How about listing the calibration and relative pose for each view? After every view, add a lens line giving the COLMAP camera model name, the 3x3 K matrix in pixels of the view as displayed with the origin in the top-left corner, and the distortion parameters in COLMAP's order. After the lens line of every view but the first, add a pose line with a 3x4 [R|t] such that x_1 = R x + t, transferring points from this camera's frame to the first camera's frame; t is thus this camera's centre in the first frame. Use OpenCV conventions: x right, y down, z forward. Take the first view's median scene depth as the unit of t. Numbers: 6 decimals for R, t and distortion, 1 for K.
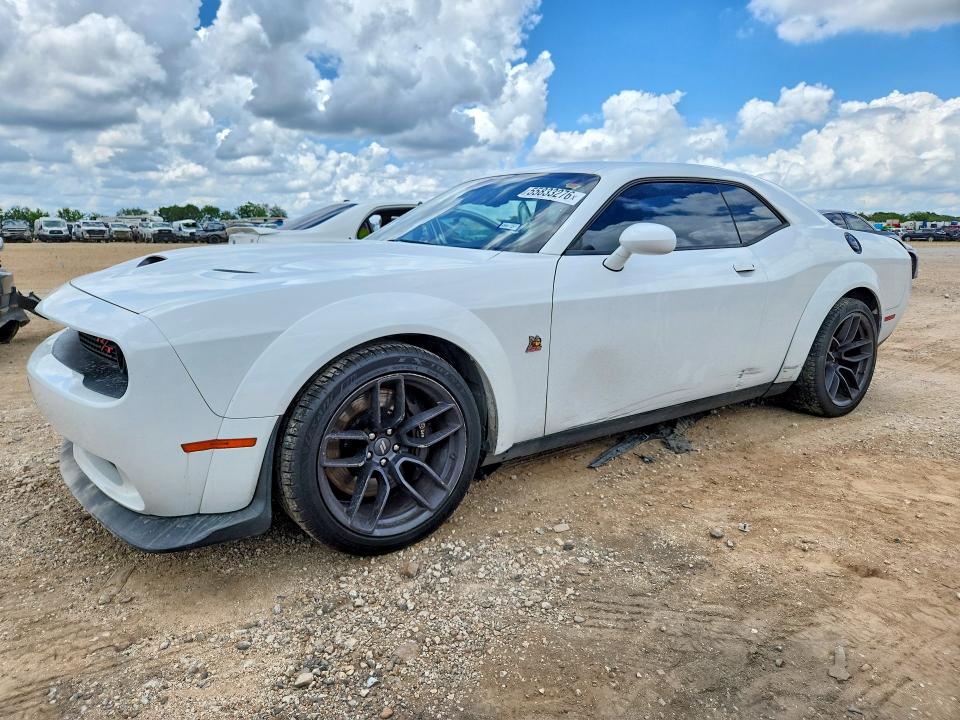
lens RADIAL K [[685.8, 0, 480.0], [0, 685.8, 360.0], [0, 0, 1]] dist [0.068239, -0.055983]
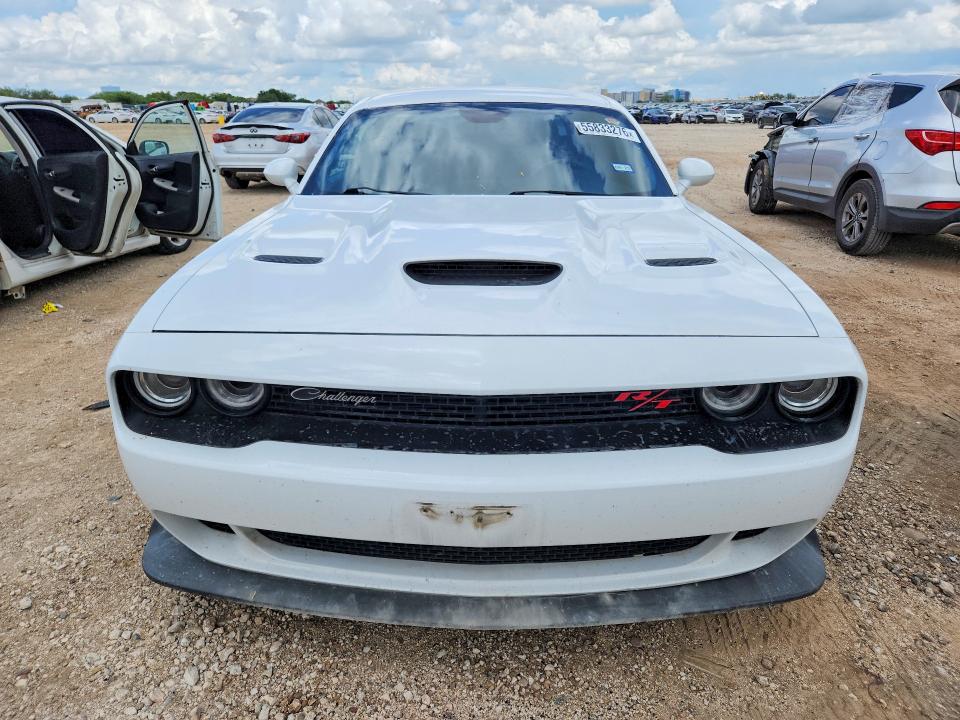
lens RADIAL K [[685.8, 0, 480.0], [0, 685.8, 360.0], [0, 0, 1]] dist [0.068239, -0.055983]
pose [[0.550069, -0.287752, 0.783979, -0.090819], [0.152182, 0.957583, 0.244695, -0.019788], [-0.821136, -0.015292, 0.570527, 0.058117]]
